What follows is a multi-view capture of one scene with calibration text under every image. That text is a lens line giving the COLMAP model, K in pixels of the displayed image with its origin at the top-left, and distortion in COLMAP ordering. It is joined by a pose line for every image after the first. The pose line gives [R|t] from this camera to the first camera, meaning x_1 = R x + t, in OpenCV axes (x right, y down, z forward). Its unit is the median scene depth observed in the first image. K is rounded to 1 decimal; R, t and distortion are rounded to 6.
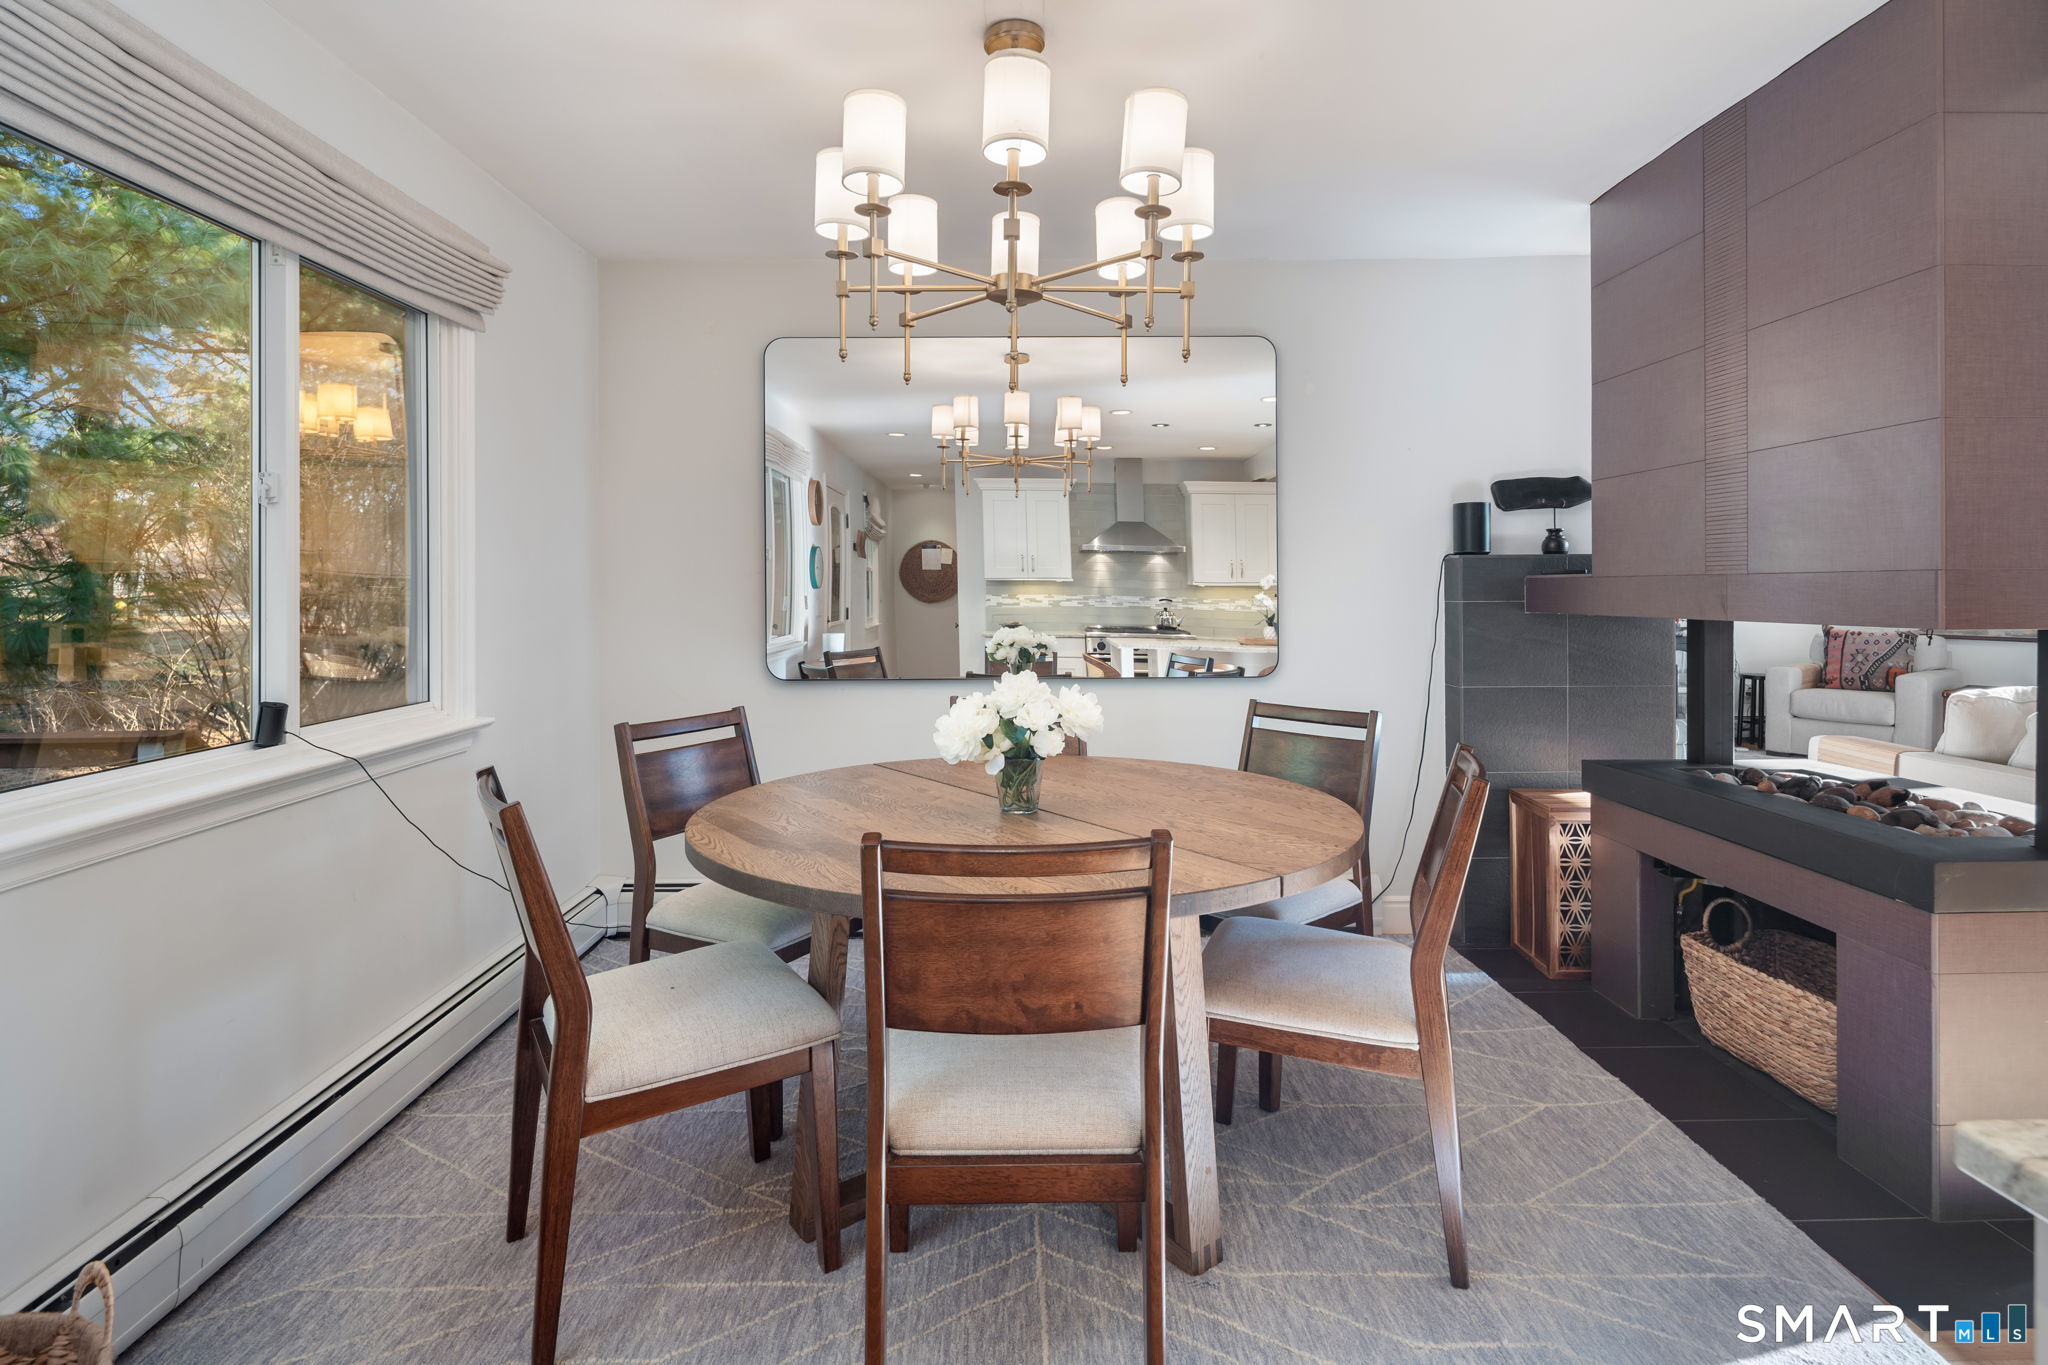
lens RADIAL K [[1020.8, 0, 1030.3], [0, 1020.8, 602.6], [0, 0, 1]] dist [0.002719, -0.000749]
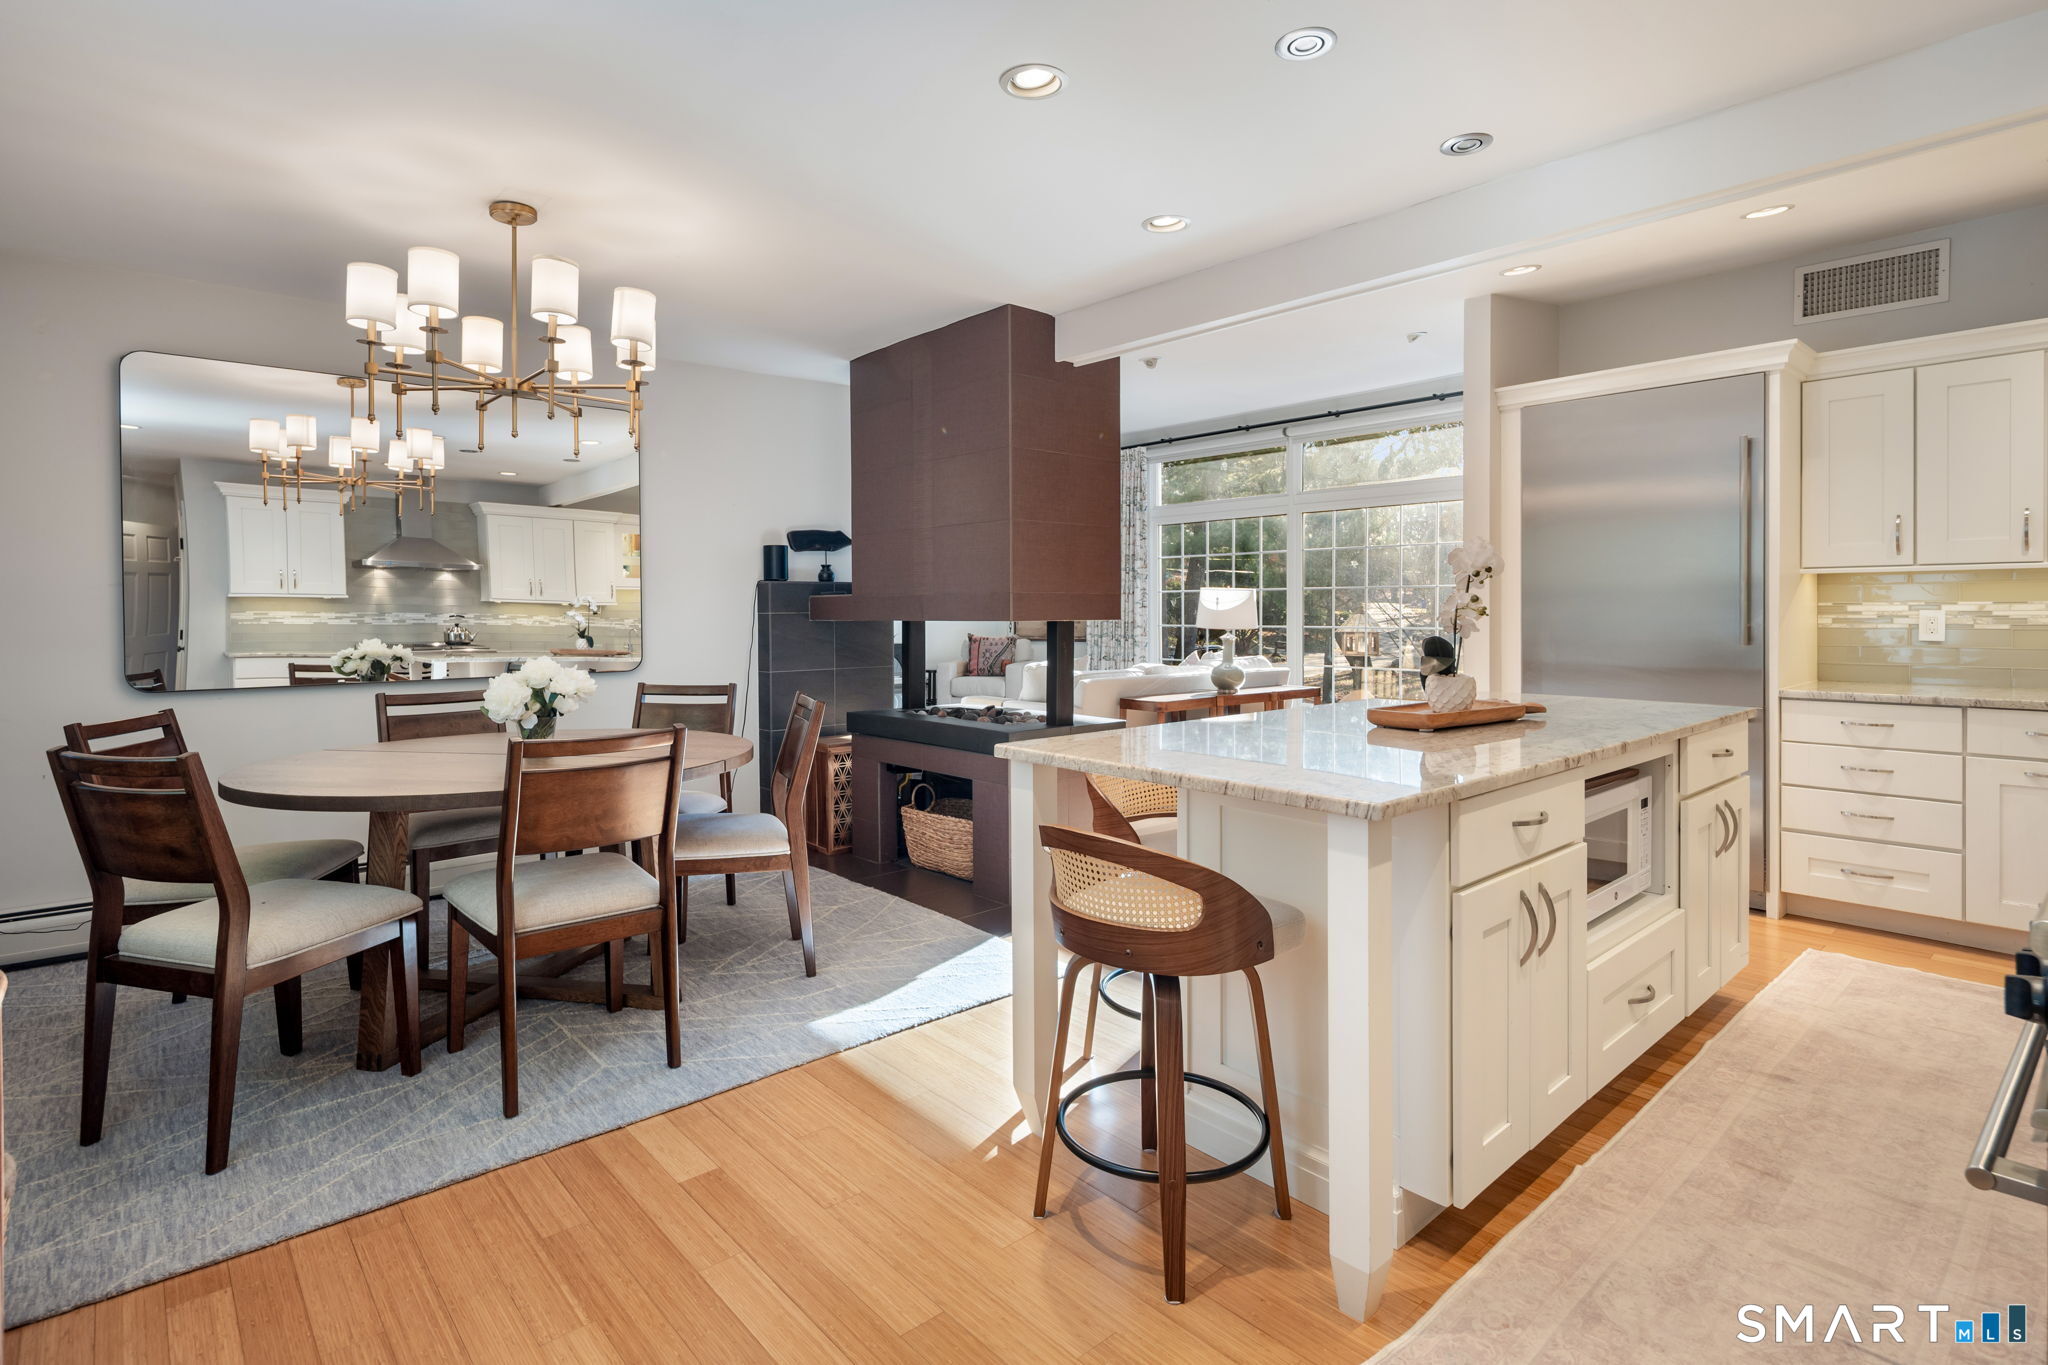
lens RADIAL K [[1020.8, 0, 1030.3], [0, 1020.8, 602.6], [0, 0, 1]] dist [0.002719, -0.000749]
pose [[0.752600, 0.009035, 0.658416, -0.283726], [0.004888, 0.999802, -0.019306, 0.015522], [-0.658460, 0.017748, 0.752406, -0.374004]]
